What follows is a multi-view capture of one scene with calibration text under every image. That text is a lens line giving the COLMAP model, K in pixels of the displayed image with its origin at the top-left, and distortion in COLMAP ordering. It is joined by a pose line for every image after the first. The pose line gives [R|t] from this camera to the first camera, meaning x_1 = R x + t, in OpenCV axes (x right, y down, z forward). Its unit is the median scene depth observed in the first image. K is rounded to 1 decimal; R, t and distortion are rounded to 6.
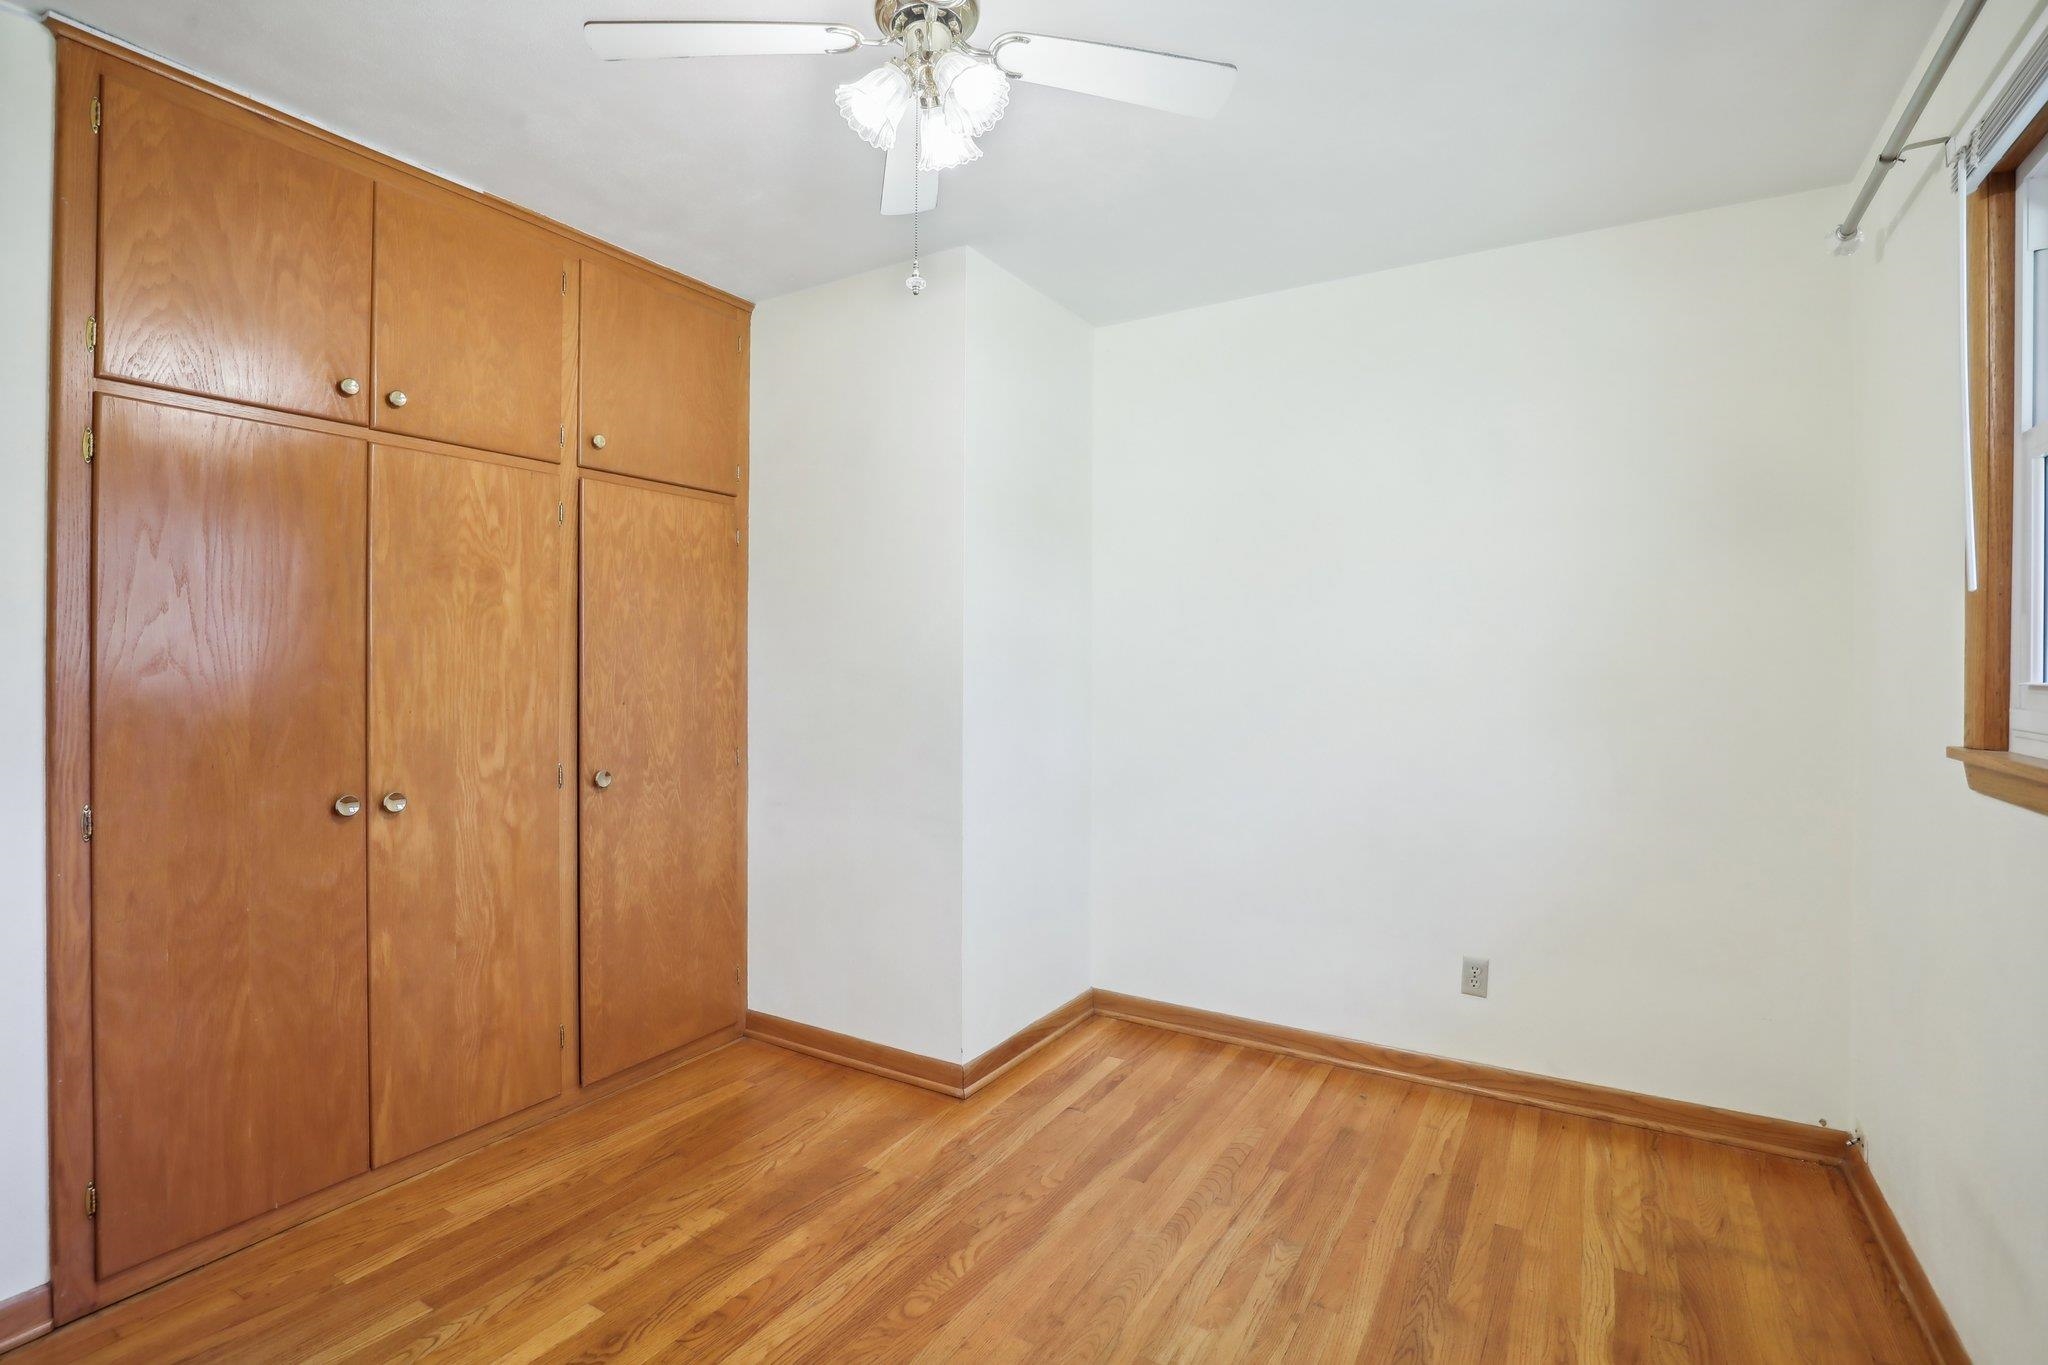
lens RADIAL K [[957.6, 0, 1027.6], [0, 957.6, 668.3], [0, 0, 1]] dist [-0.030709, 0.004674]
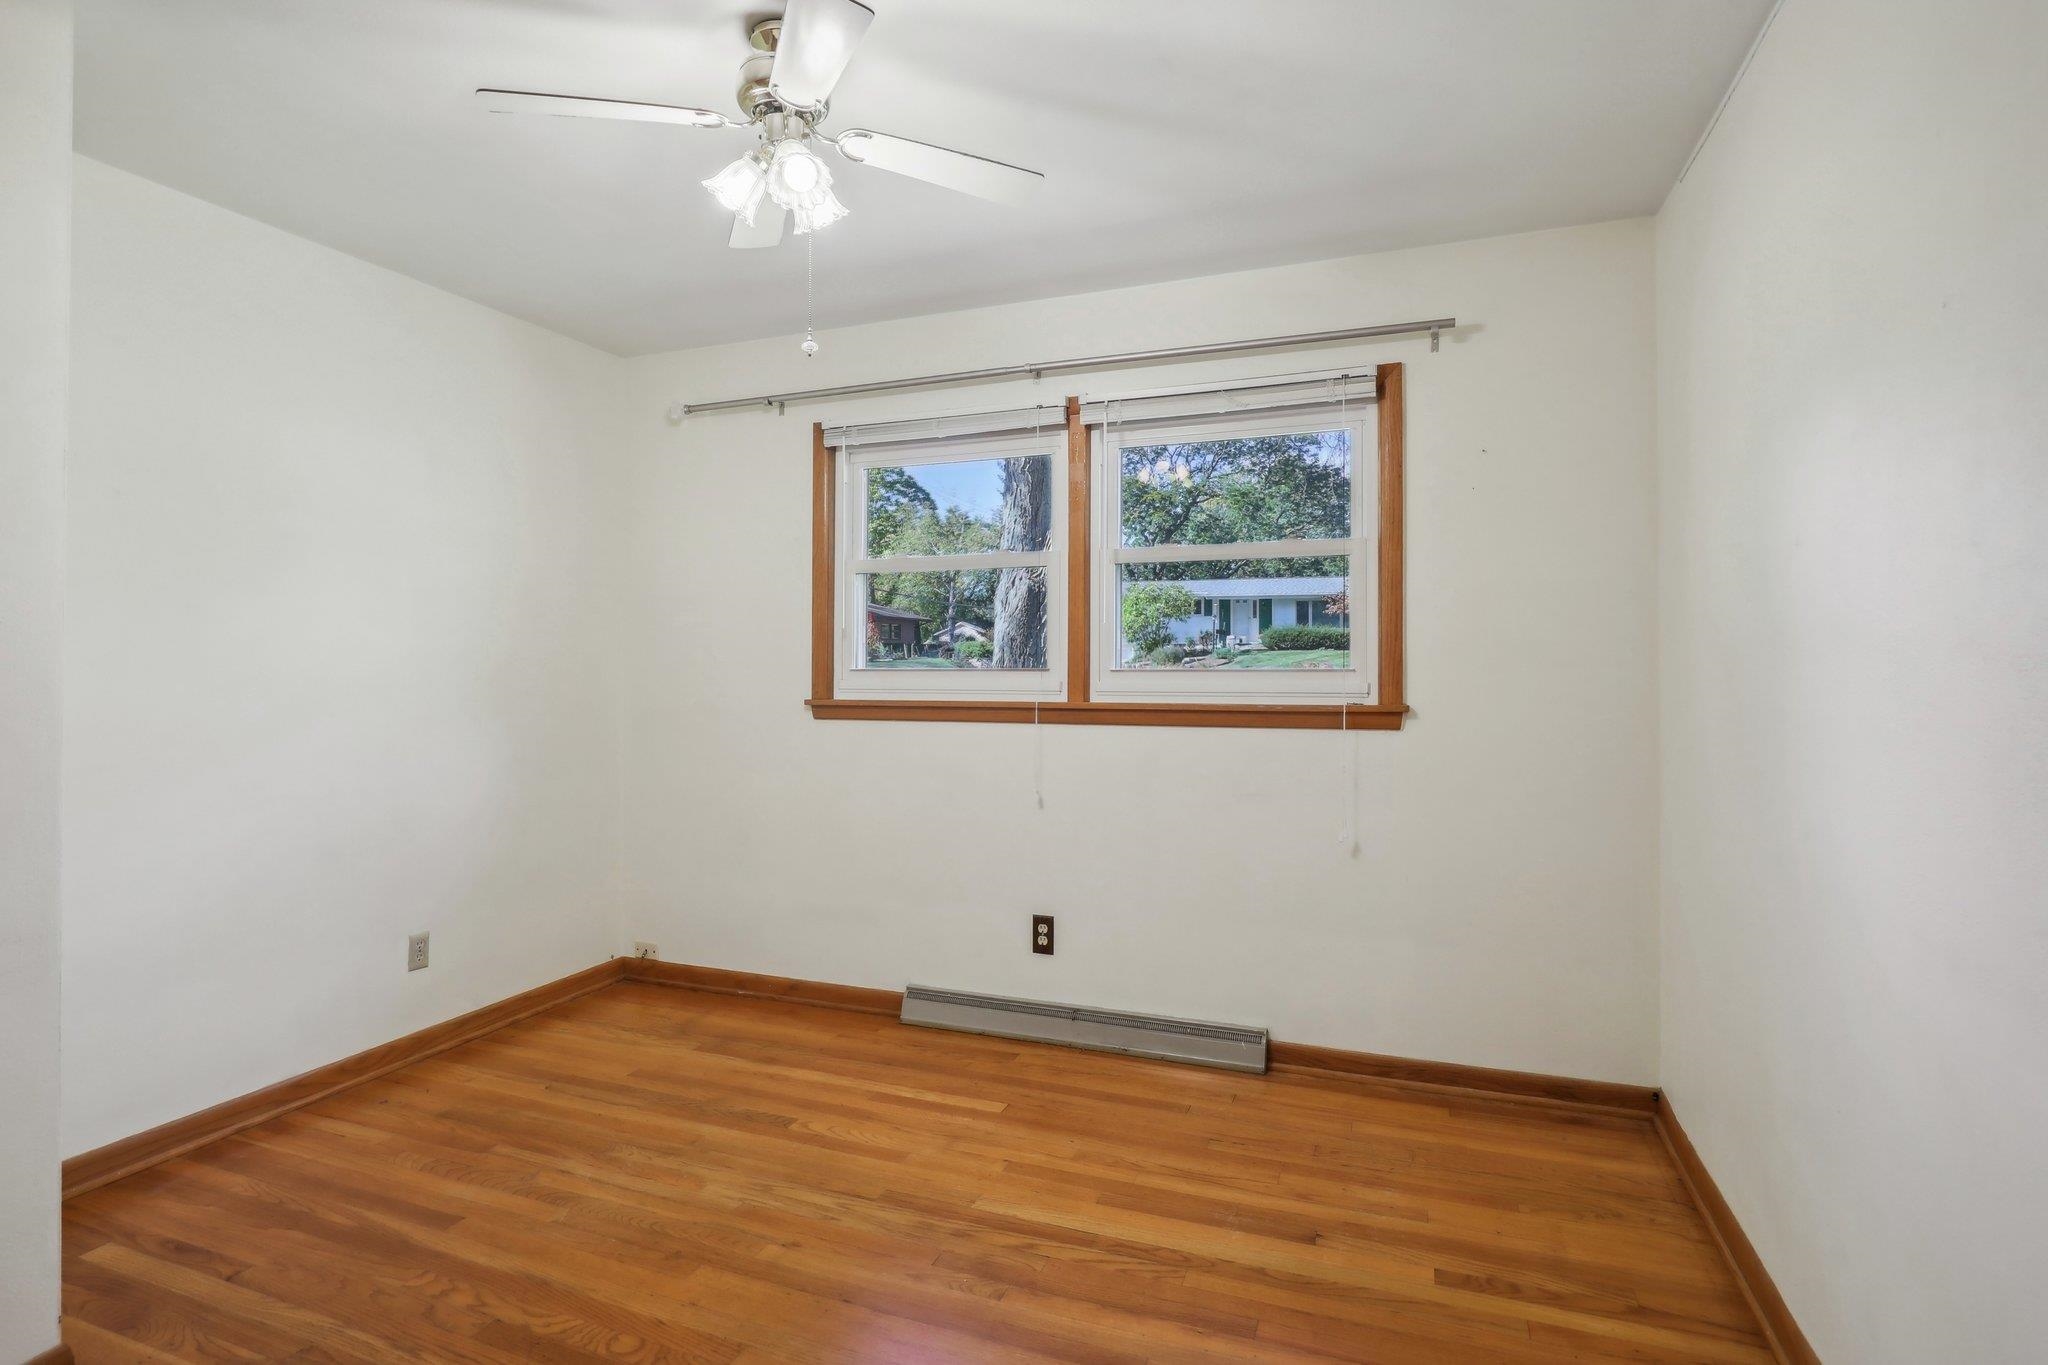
lens RADIAL K [[957.6, 0, 1040.9], [0, 957.6, 670.7], [0, 0, 1]] dist [-0.030709, 0.004674]
pose [[-0.168747, -0.008084, 0.985626, -0.832430], [0.011298, 0.999885, 0.010135, 0.001989], [-0.985595, 0.012846, -0.168636, 0.561239]]
